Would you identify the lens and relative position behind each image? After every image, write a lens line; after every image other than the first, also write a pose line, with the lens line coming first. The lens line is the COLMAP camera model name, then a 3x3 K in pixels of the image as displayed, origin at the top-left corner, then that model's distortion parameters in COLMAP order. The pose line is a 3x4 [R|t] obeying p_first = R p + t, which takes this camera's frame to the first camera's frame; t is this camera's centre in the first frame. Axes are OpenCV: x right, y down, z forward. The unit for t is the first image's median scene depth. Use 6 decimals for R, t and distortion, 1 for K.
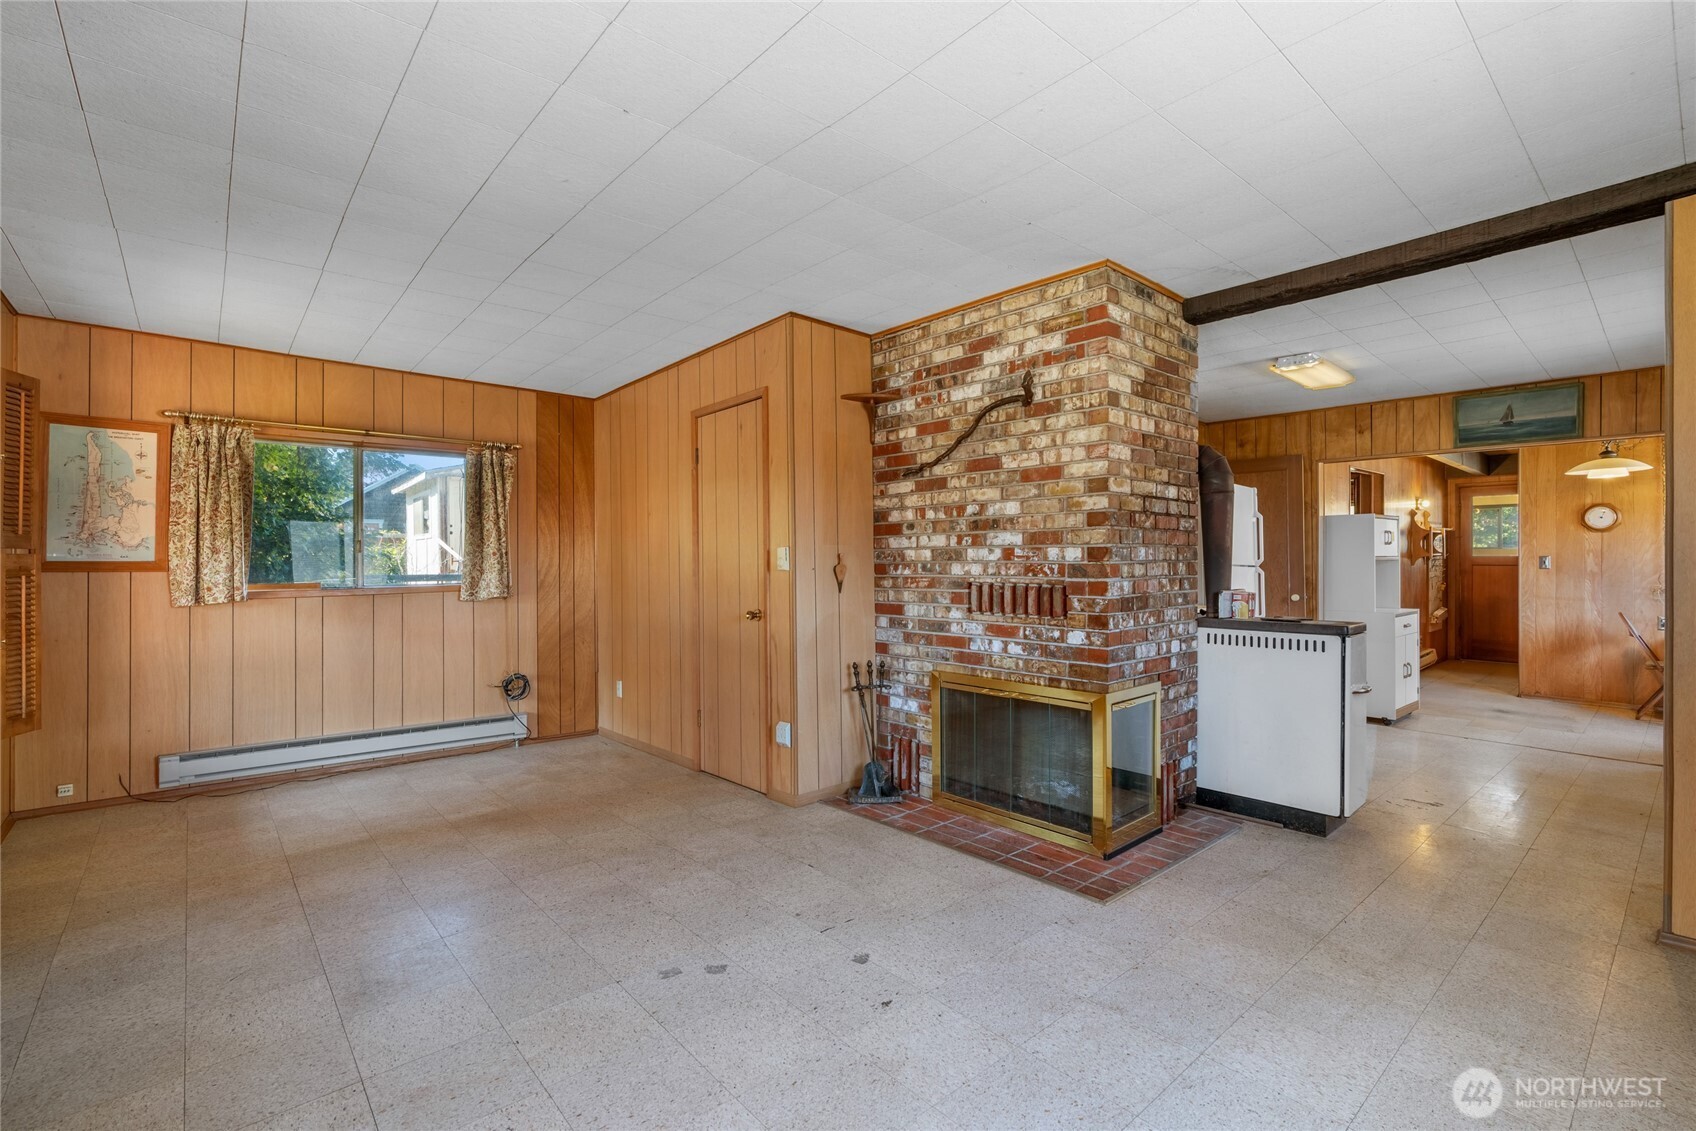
lens RADIAL K [[760.7, 0, 846.9], [0, 760.7, 561.9], [0, 0, 1]] dist [-0.021119, 0.009148]
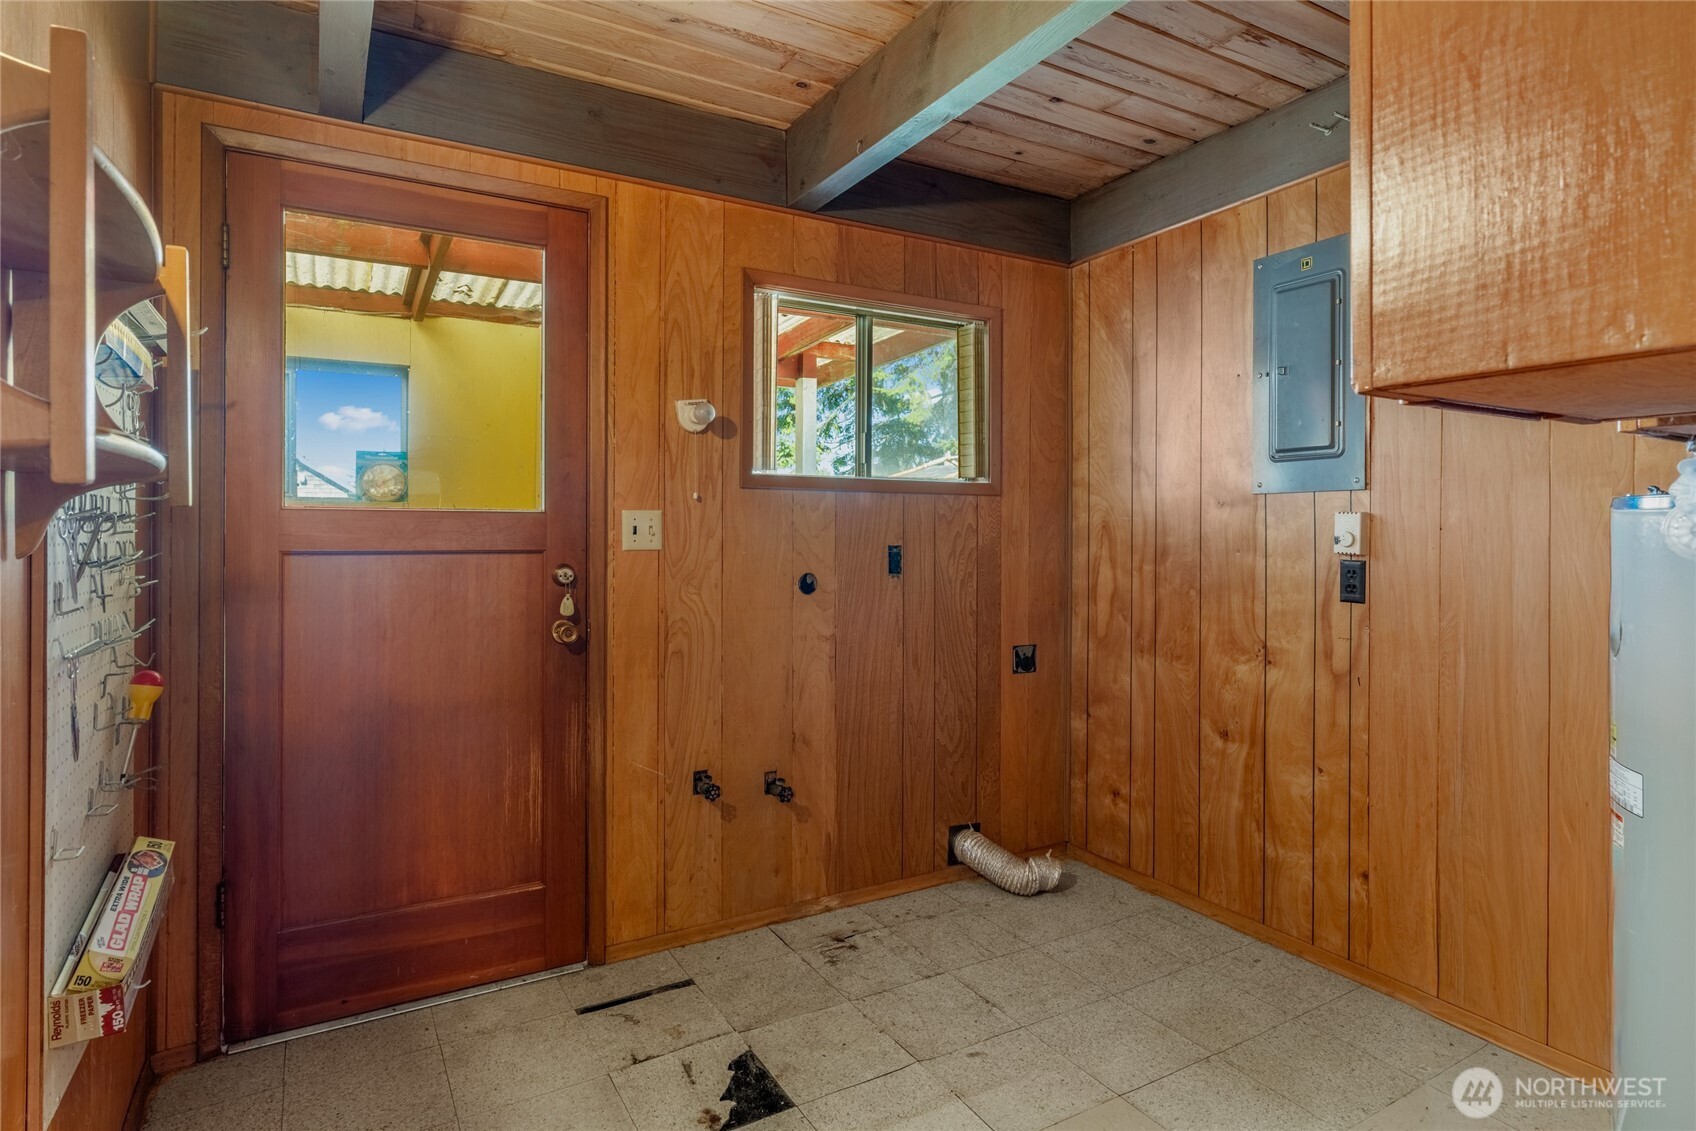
lens RADIAL K [[901.5, 0, 849.3], [0, 901.5, 532.1], [0, 0, 1]] dist [-0.003359, 0.000008]
pose [[0.186722, 0.009515, 0.982367, 1.507956], [0.003030, 0.999943, -0.010261, 0.003961], [-0.982408, 0.004893, 0.186682, 1.948874]]
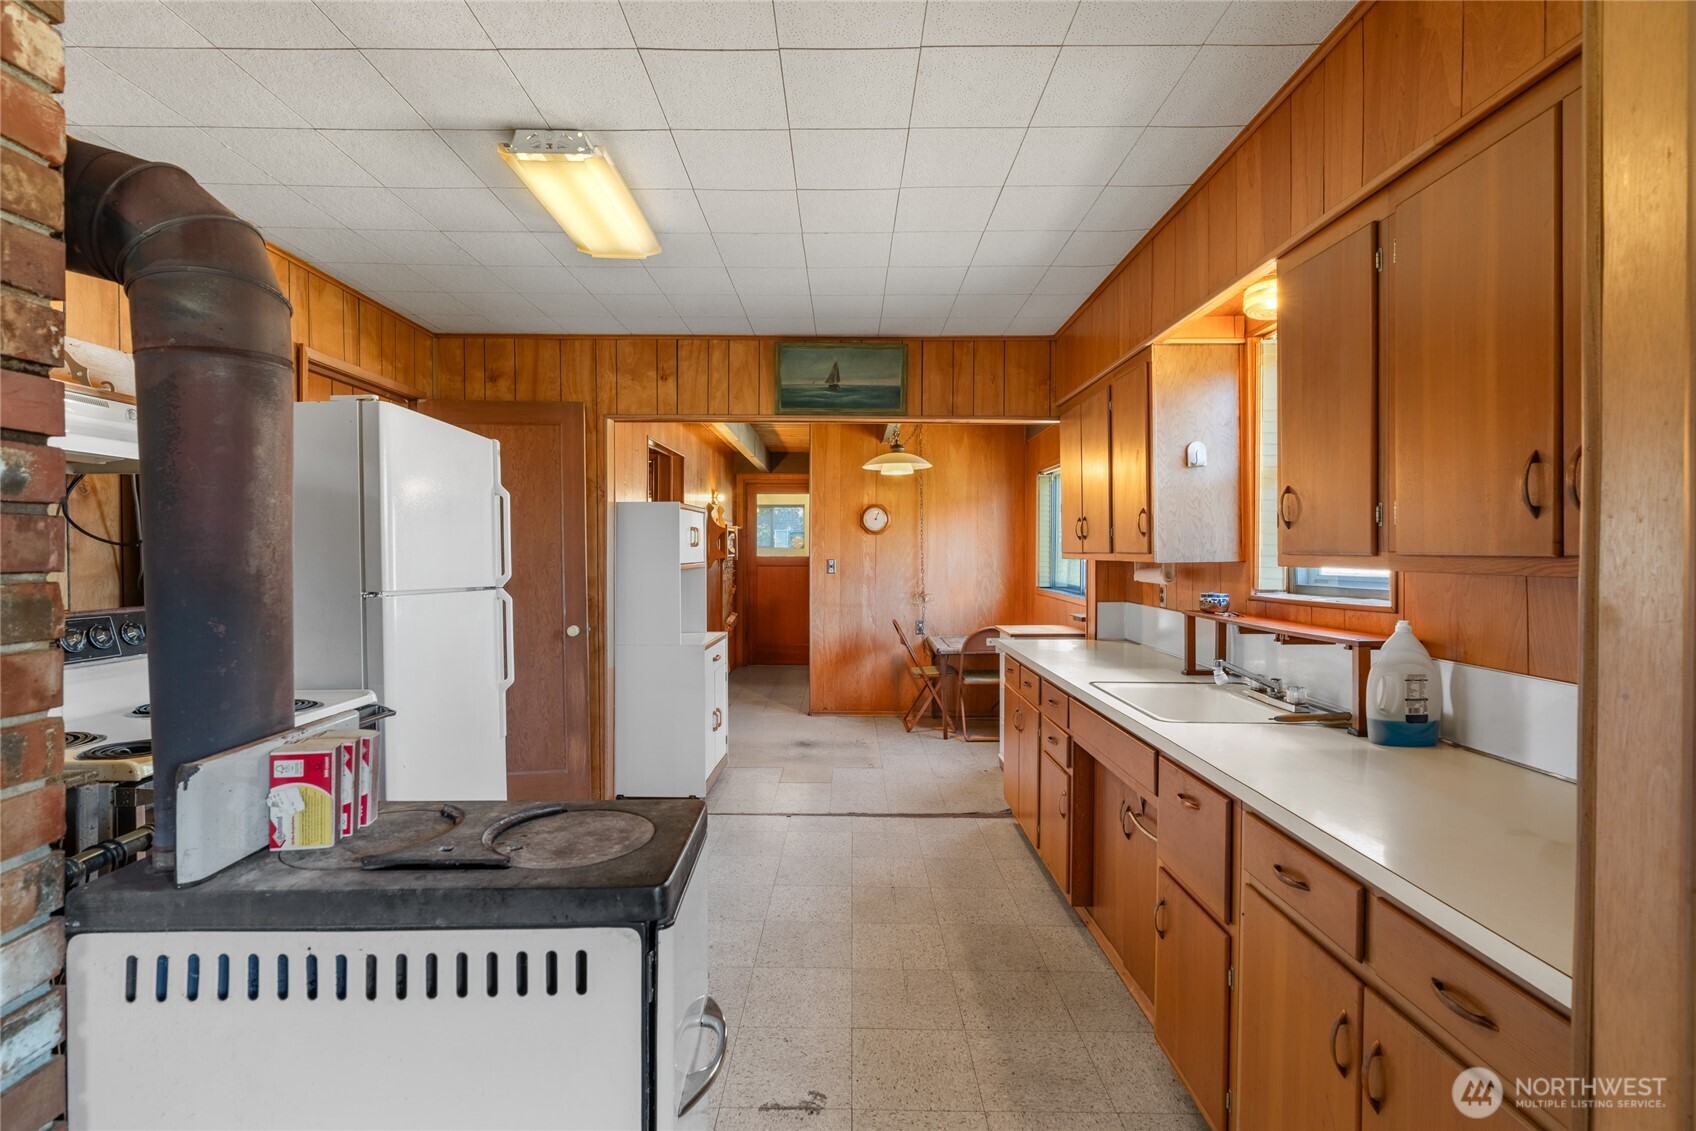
lens RADIAL K [[760.7, 0, 846.9], [0, 760.7, 561.9], [0, 0, 1]] dist [-0.021119, 0.009148]
pose [[0.660179, -0.006936, 0.751076, 0.436257], [-0.000927, 0.999949, 0.010049, -0.025526], [-0.751107, -0.007330, 0.660139, 0.668735]]
